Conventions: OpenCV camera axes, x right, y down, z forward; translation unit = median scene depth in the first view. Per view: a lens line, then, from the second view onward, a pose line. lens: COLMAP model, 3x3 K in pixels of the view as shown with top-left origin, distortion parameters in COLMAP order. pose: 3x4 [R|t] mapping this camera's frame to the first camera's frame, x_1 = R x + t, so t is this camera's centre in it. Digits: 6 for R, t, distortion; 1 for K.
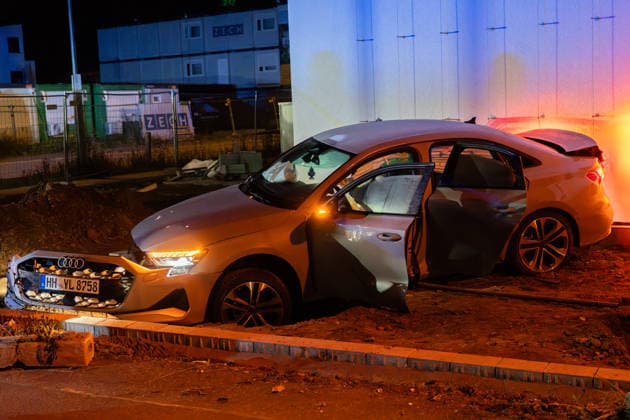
lens RADIAL K [[860.9, 0, 315.0], [0, 860.9, 210.0], [0, 0, 1]] dist [0.029229, 0.035108]
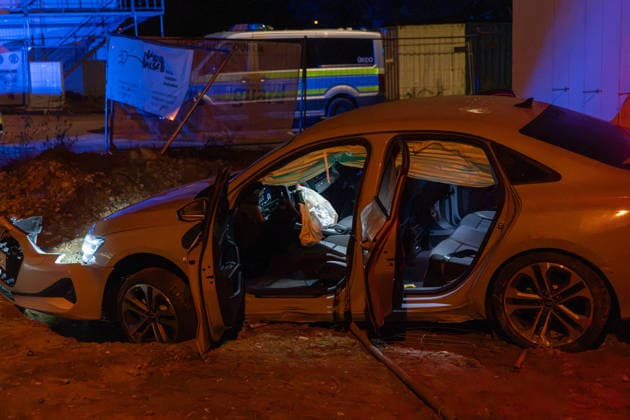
lens RADIAL K [[984.3, 0, 315.0], [0, 984.3, 210.0], [0, 0, 1]] dist [0.048176, 0.022835]
pose [[0.751125, 0.121762, -0.648834, 0.609429], [-0.081519, 0.992428, 0.091872, -0.083986], [0.655108, -0.016115, 0.755363, 0.330500]]
